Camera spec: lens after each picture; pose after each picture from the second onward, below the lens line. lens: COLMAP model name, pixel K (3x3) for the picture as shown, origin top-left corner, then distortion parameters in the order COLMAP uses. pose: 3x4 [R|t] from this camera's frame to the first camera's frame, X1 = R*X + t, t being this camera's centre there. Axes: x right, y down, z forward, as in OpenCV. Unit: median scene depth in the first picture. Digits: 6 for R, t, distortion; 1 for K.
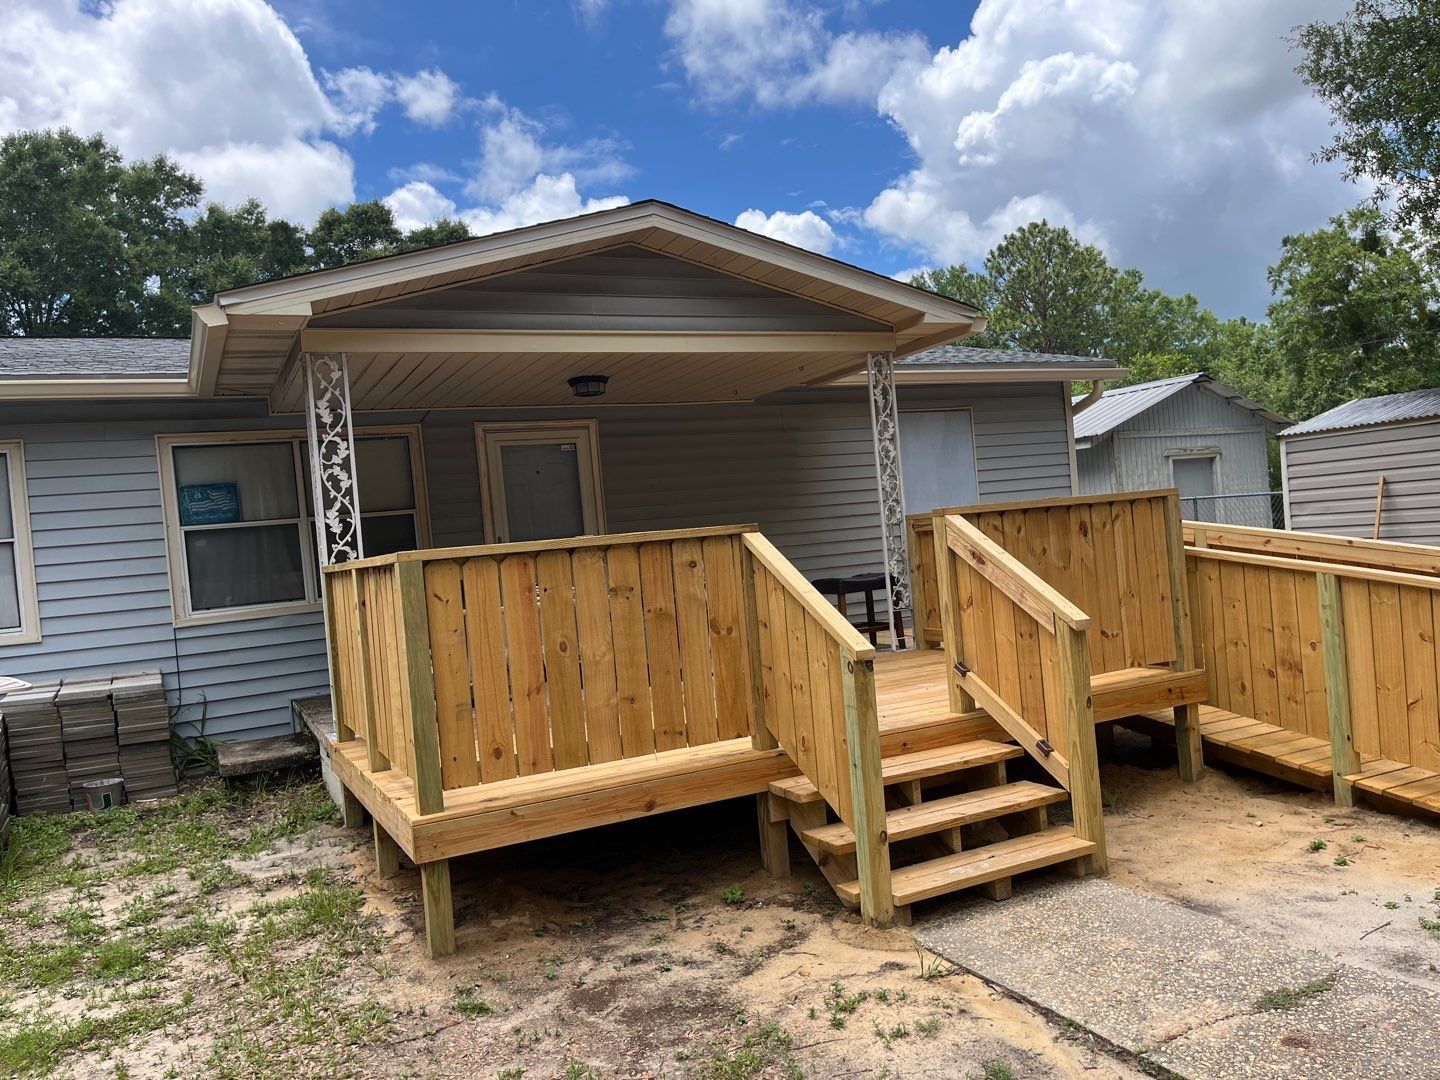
lens RADIAL K [[1091.0, 0, 714.0], [0, 1091.0, 545.3], [0, 0, 1]] dist [0.079462, -0.101449]
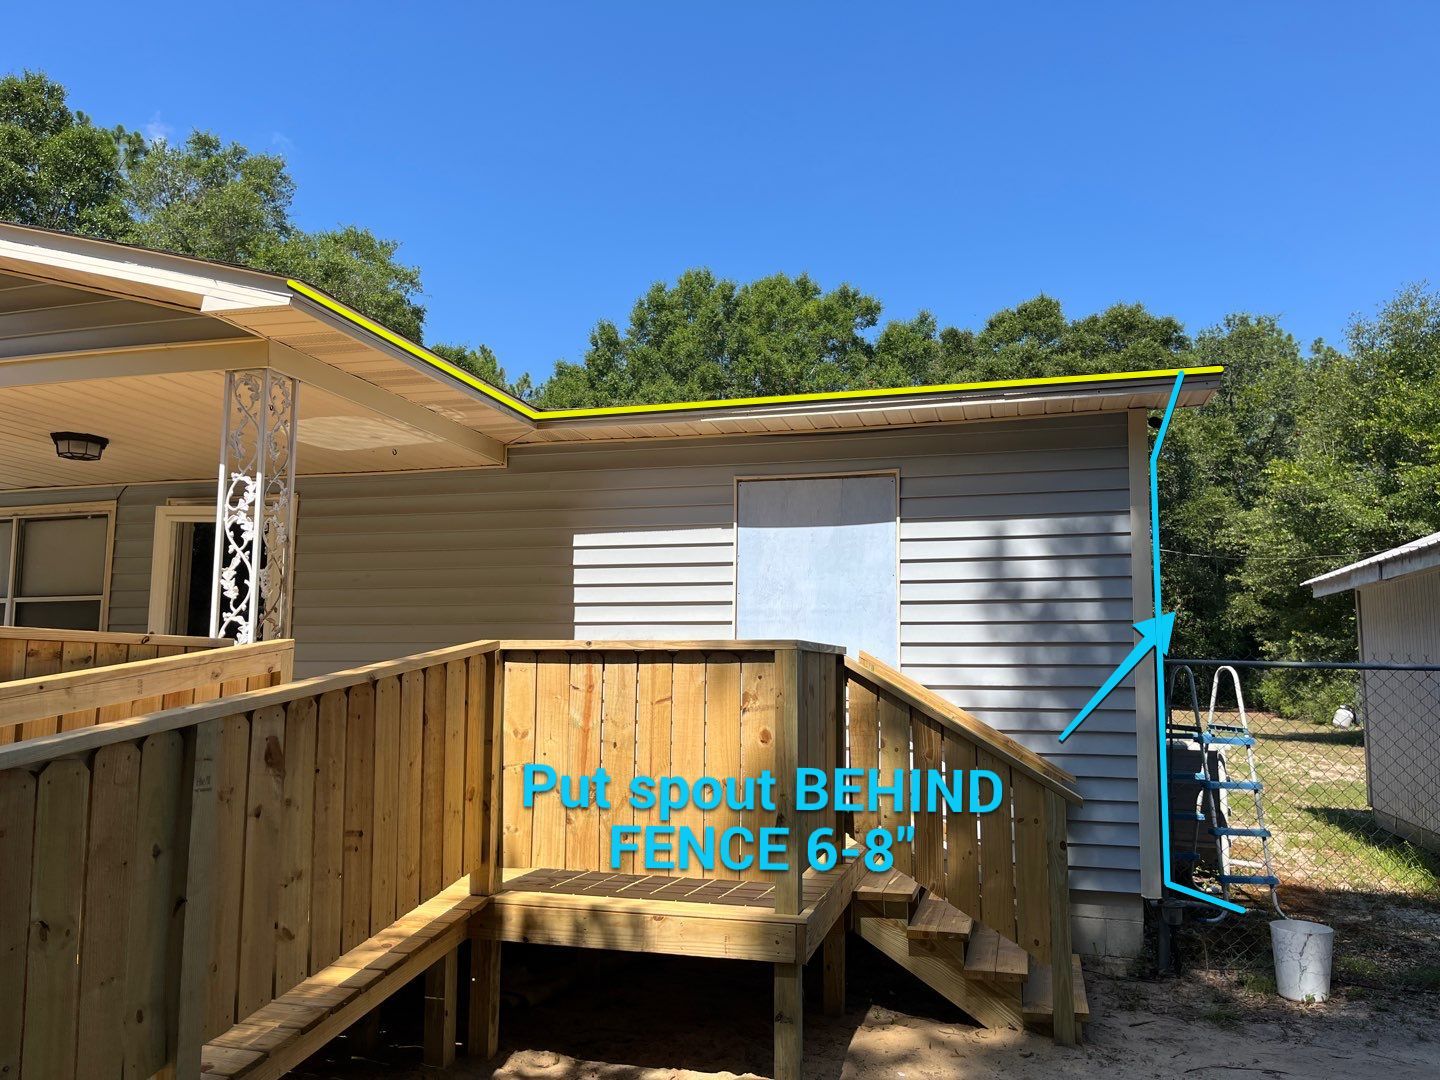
lens RADIAL K [[1091.0, 0, 714.0], [0, 1091.0, 545.3], [0, 0, 1]] dist [0.079462, -0.101449]
pose [[0.743868, 0.014422, -0.668171, 0.592904], [-0.078305, 0.994762, -0.065705, -0.046031], [0.663723, 0.101197, 0.741101, 0.567334]]
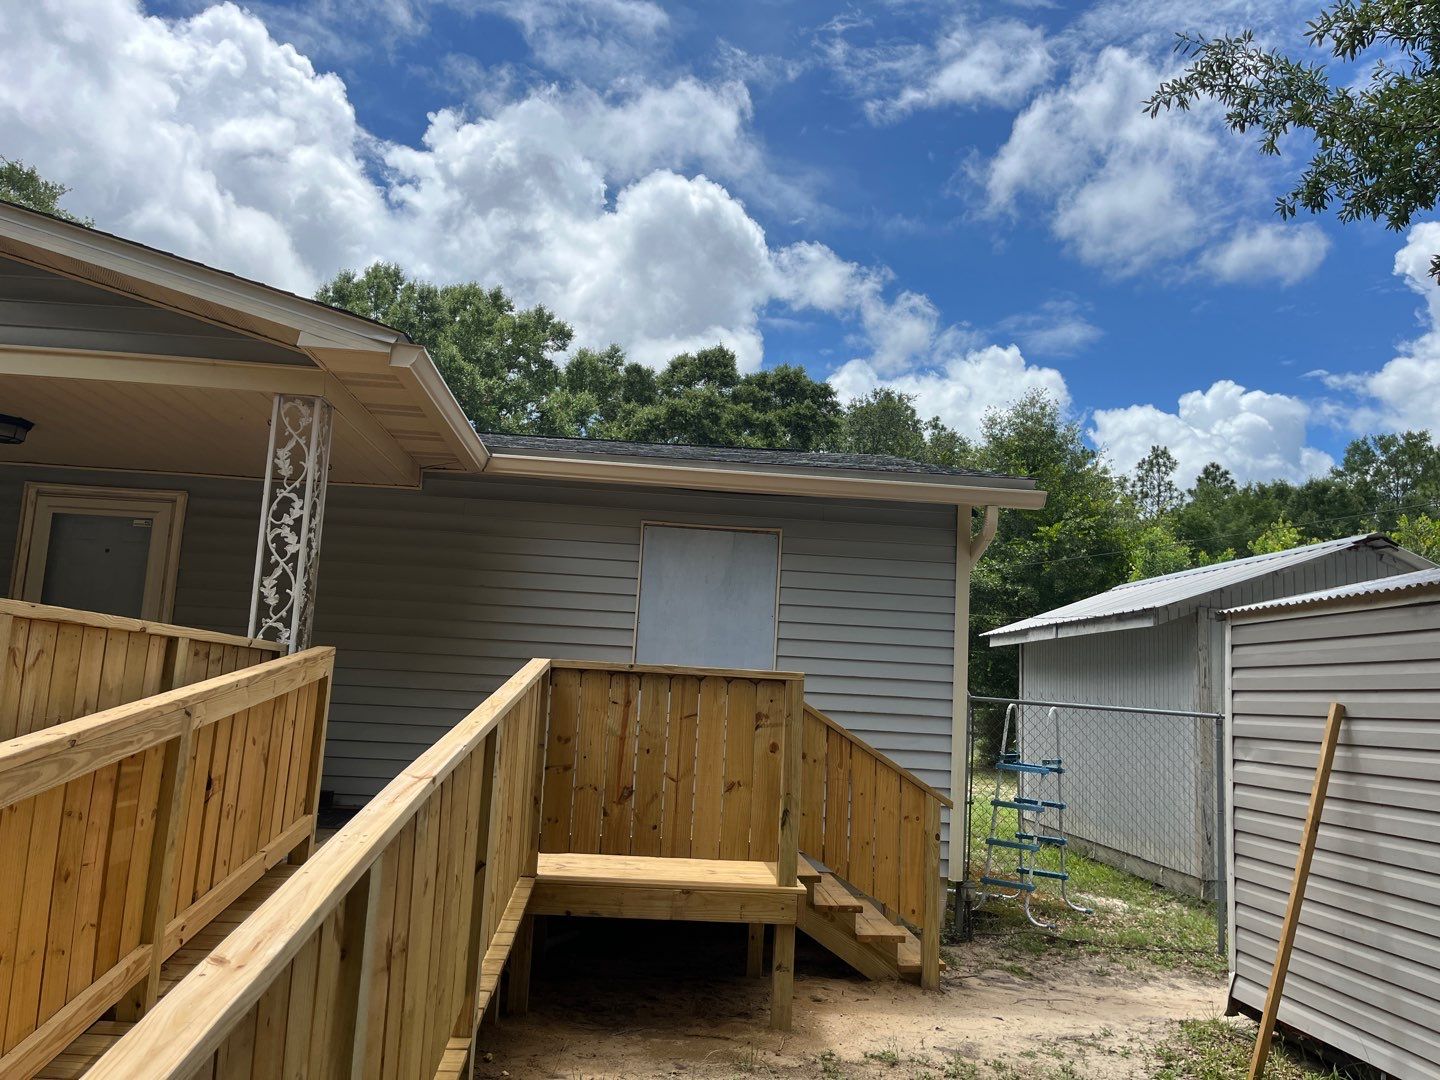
lens RADIAL K [[1090.3, 0, 704.1], [0, 1090.3, 551.2], [0, 0, 1]] dist [0.078944, -0.091950]
pose [[0.912987, 0.081364, -0.399793, 0.506927], [-0.135138, 0.984905, -0.108165, -0.034966], [0.384957, 0.152781, 0.910201, 0.393765]]
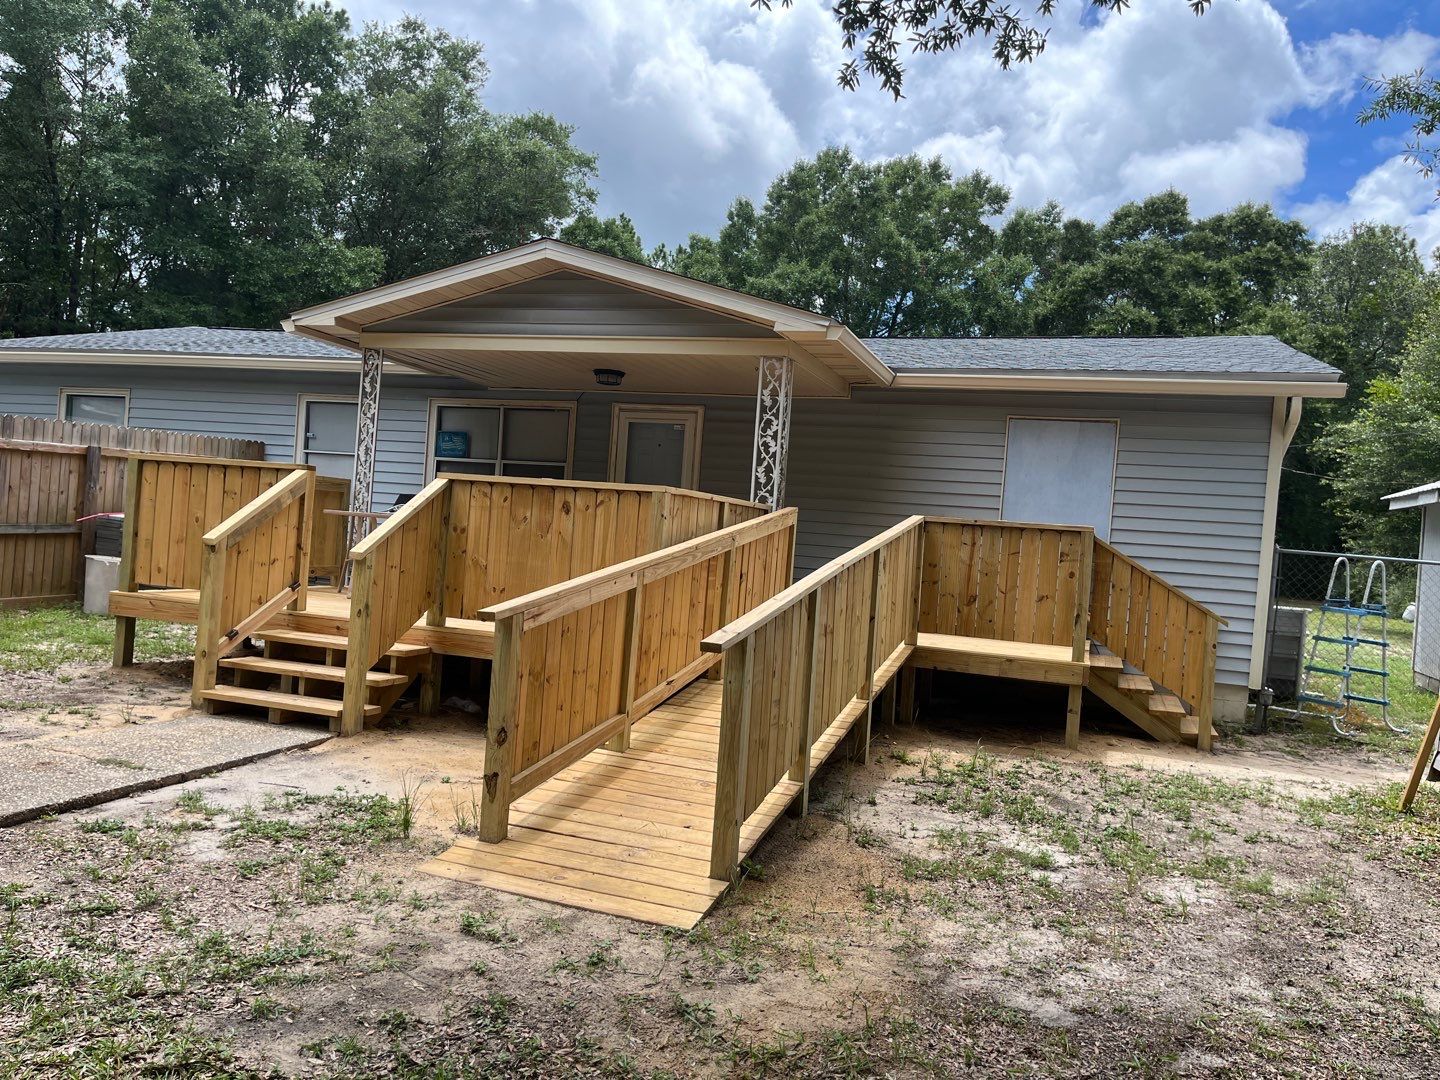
lens RADIAL K [[1087.6, 0, 720.0], [0, 1087.6, 540.0], [0, 0, 1]] dist [0.051175, -0.003882]
pose [[0.697164, 0.142712, -0.702564, 0.712384], [-0.139136, 0.988287, 0.062684, -0.043013], [0.703281, 0.054051, 0.708855, 0.150941]]
